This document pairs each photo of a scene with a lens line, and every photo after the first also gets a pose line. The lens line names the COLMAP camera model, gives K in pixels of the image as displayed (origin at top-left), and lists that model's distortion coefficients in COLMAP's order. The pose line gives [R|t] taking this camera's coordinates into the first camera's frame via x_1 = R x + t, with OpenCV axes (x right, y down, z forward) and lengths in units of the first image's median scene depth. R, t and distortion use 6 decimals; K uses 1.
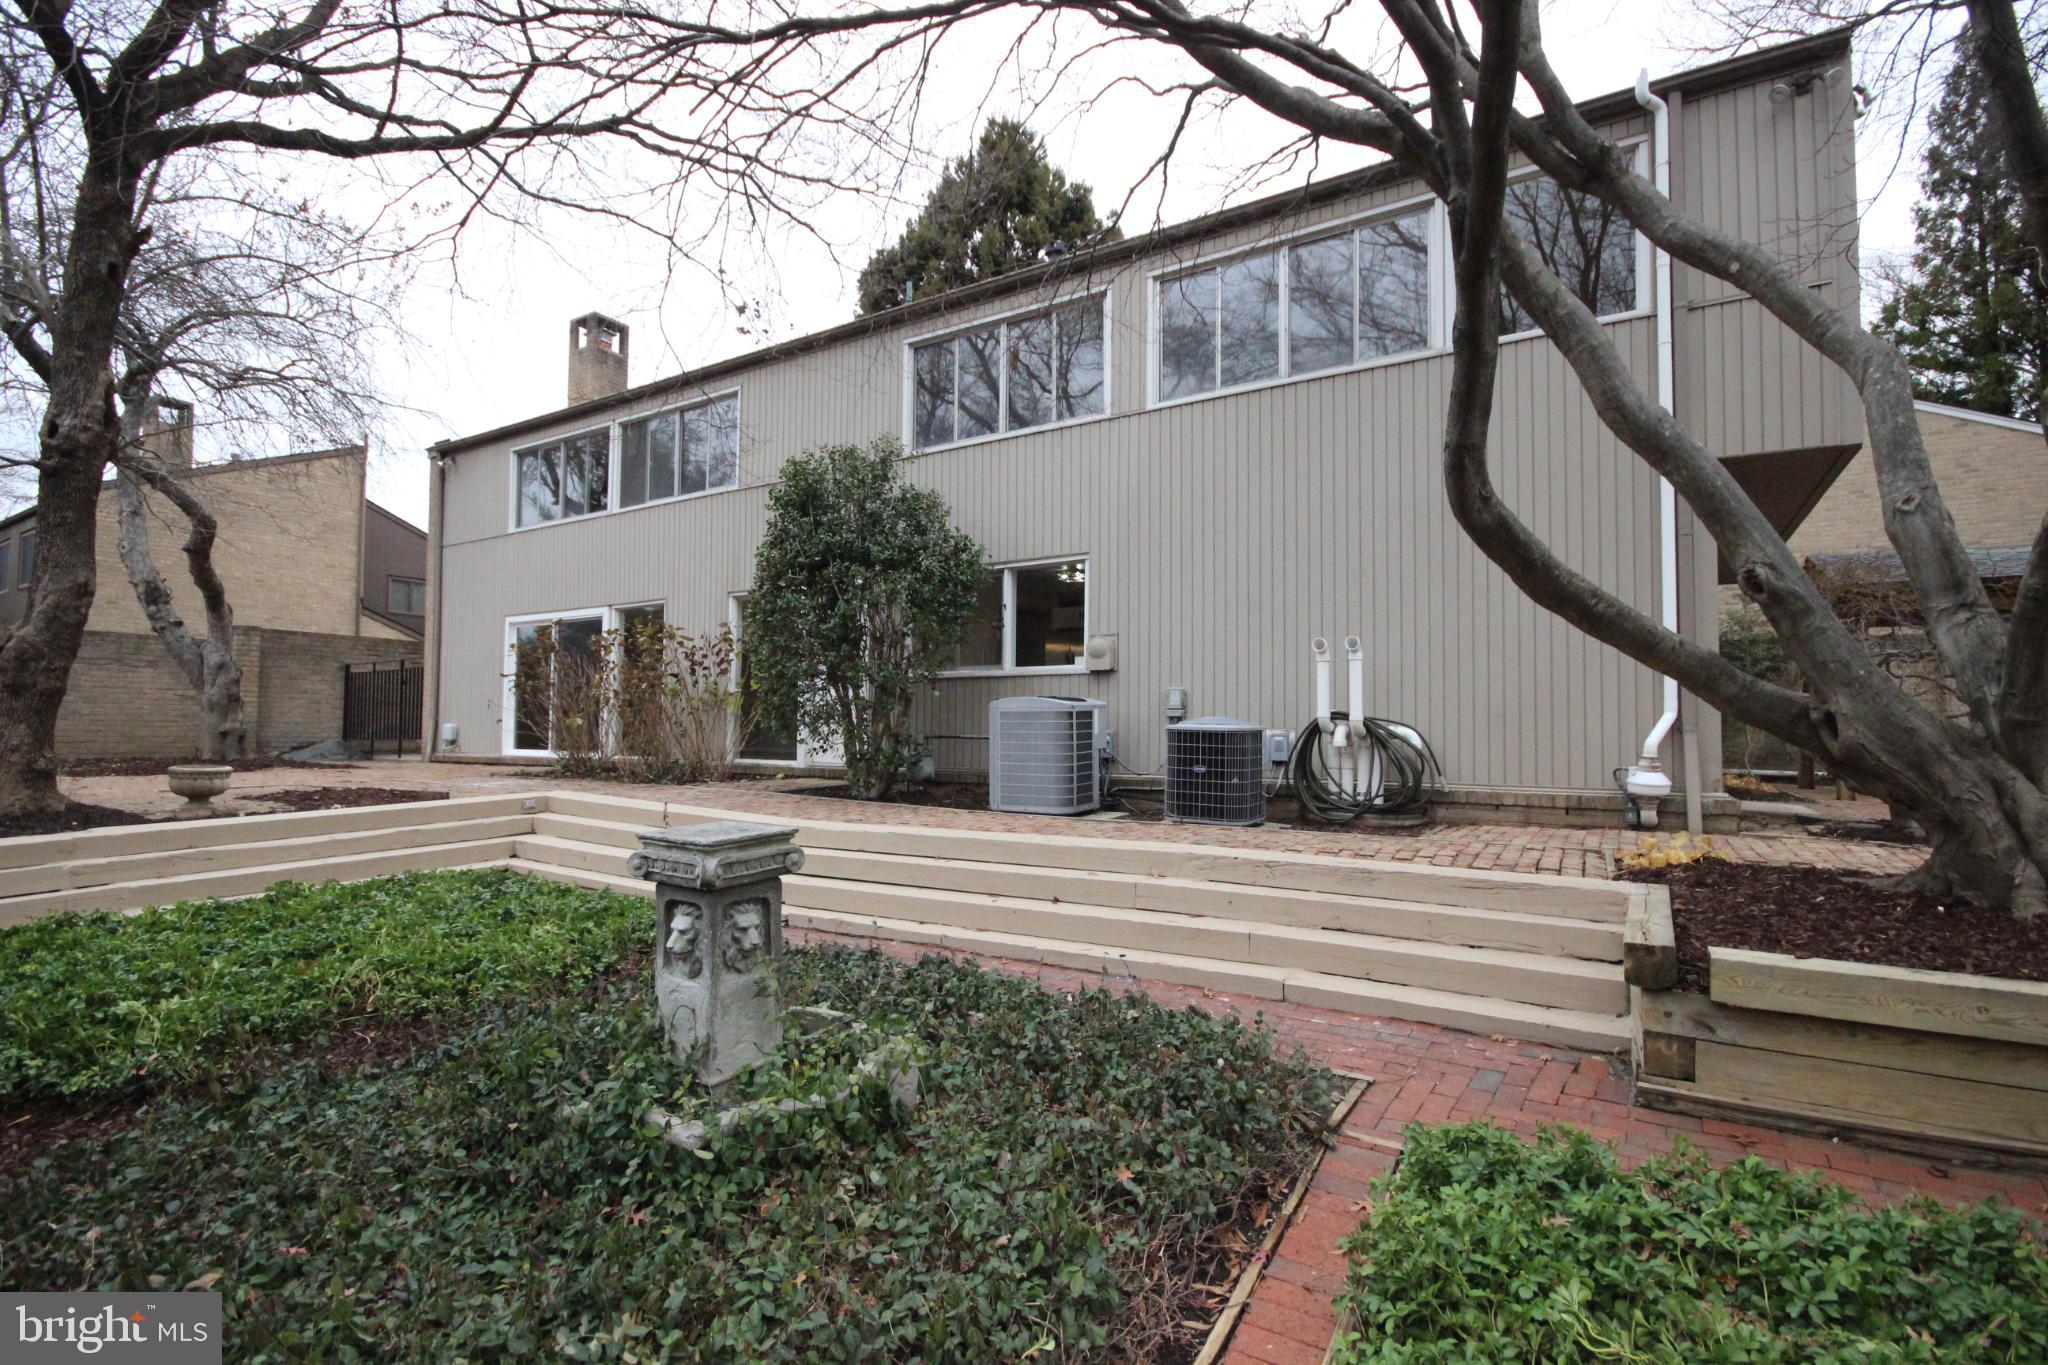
lens RADIAL K [[948.5, 0, 1025.5], [0, 948.5, 692.9], [0, 0, 1]] dist [0.004666, -0.000826]
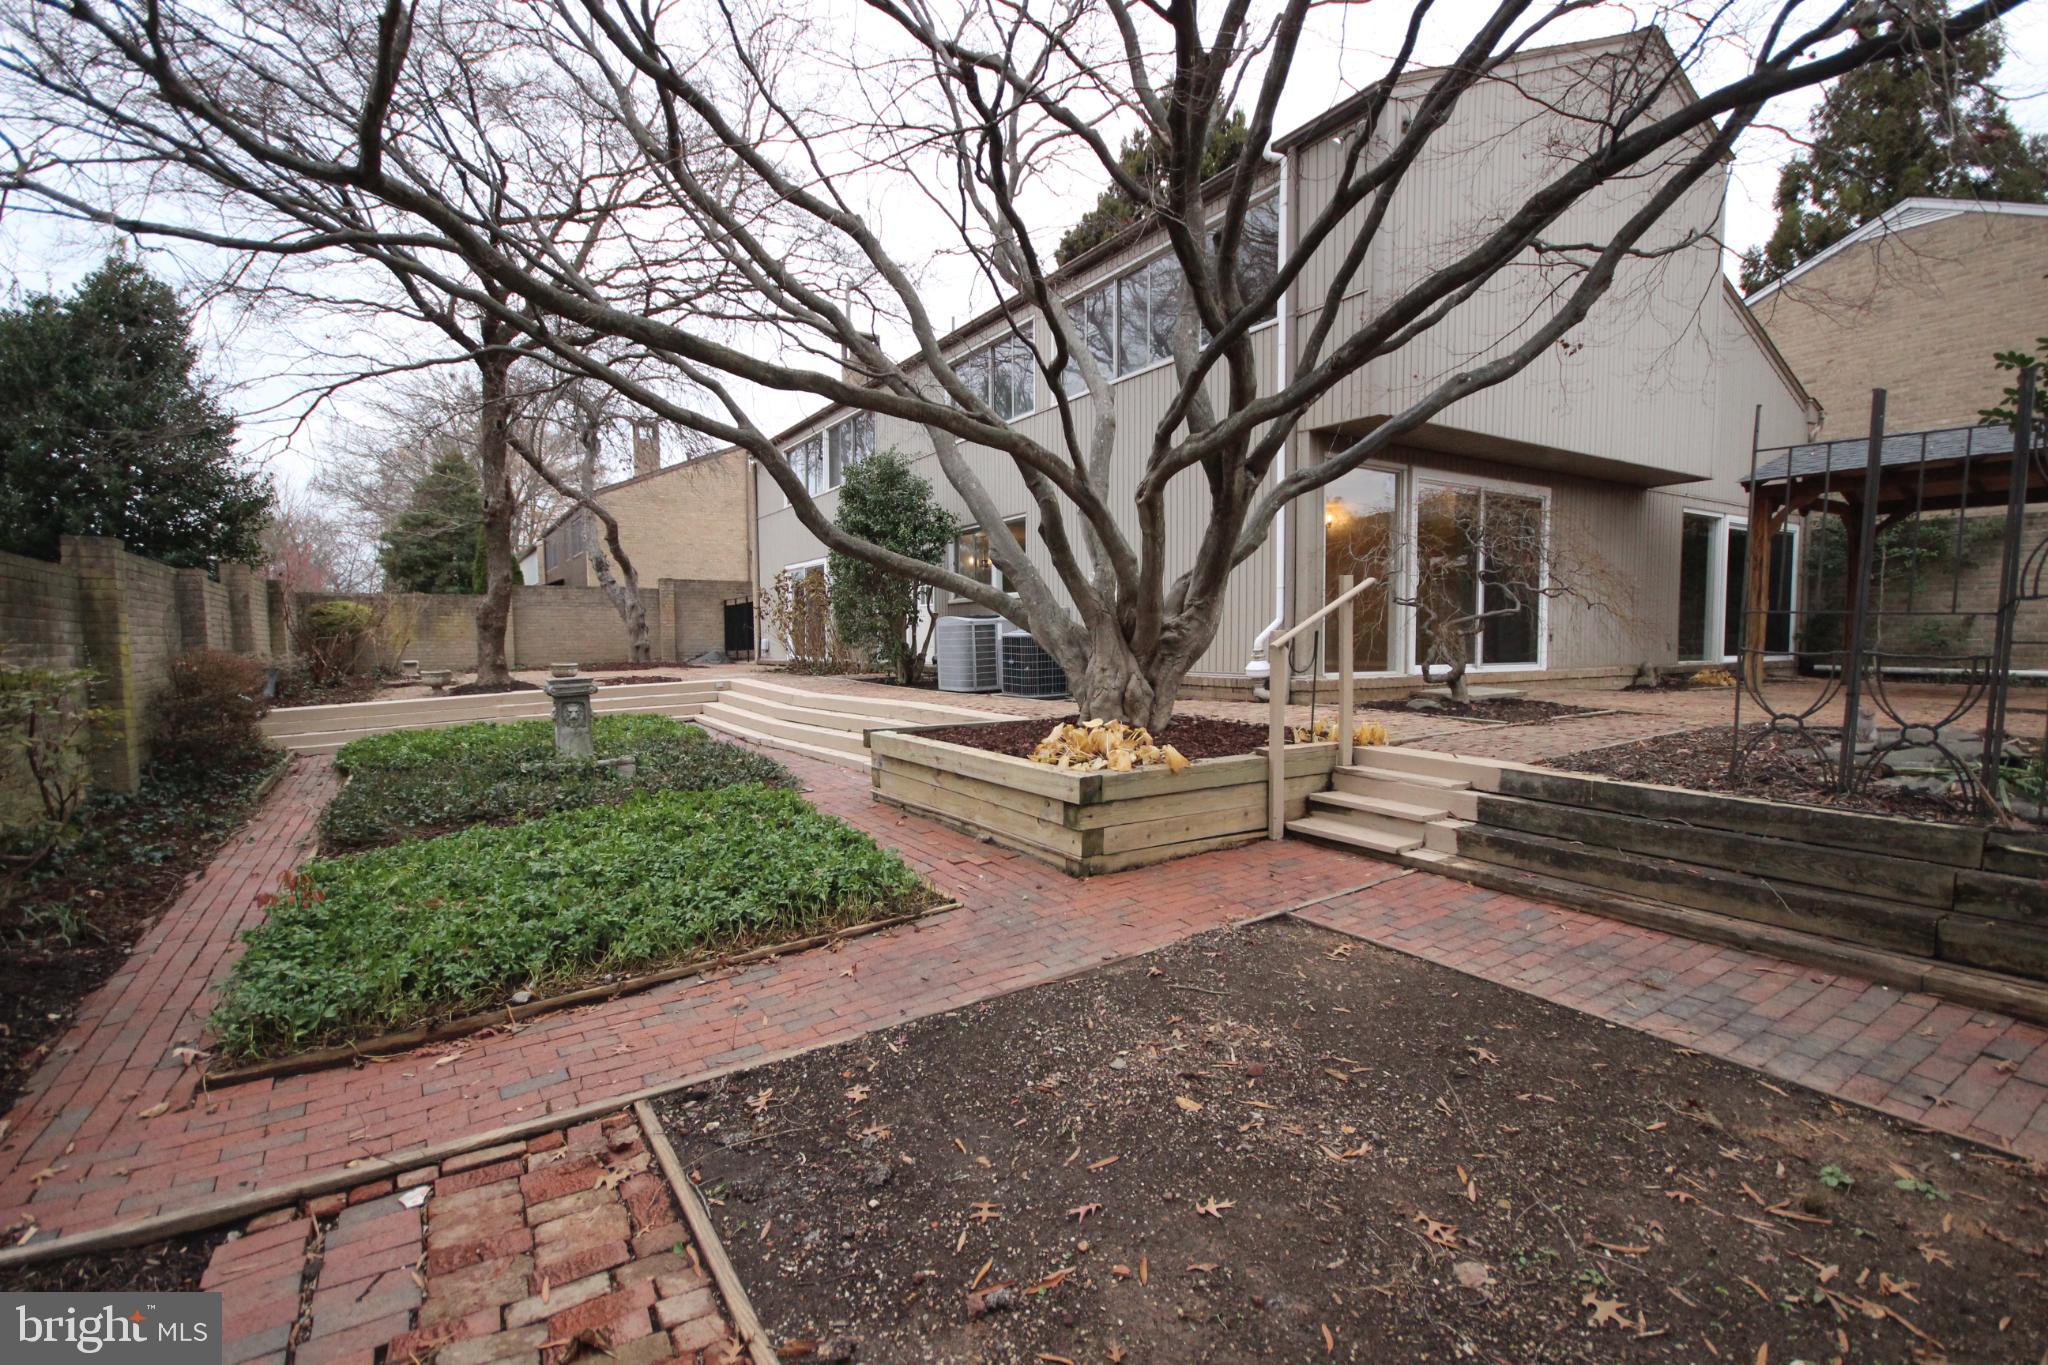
lens RADIAL K [[948.5, 0, 1025.2], [0, 948.5, 691.3], [0, 0, 1]] dist [0.004666, -0.000826]
pose [[0.905433, 0.006849, -0.424435, 0.496669], [0.033656, 0.995564, 0.087862, -0.003724], [0.423154, -0.093837, 0.901186, -0.226379]]
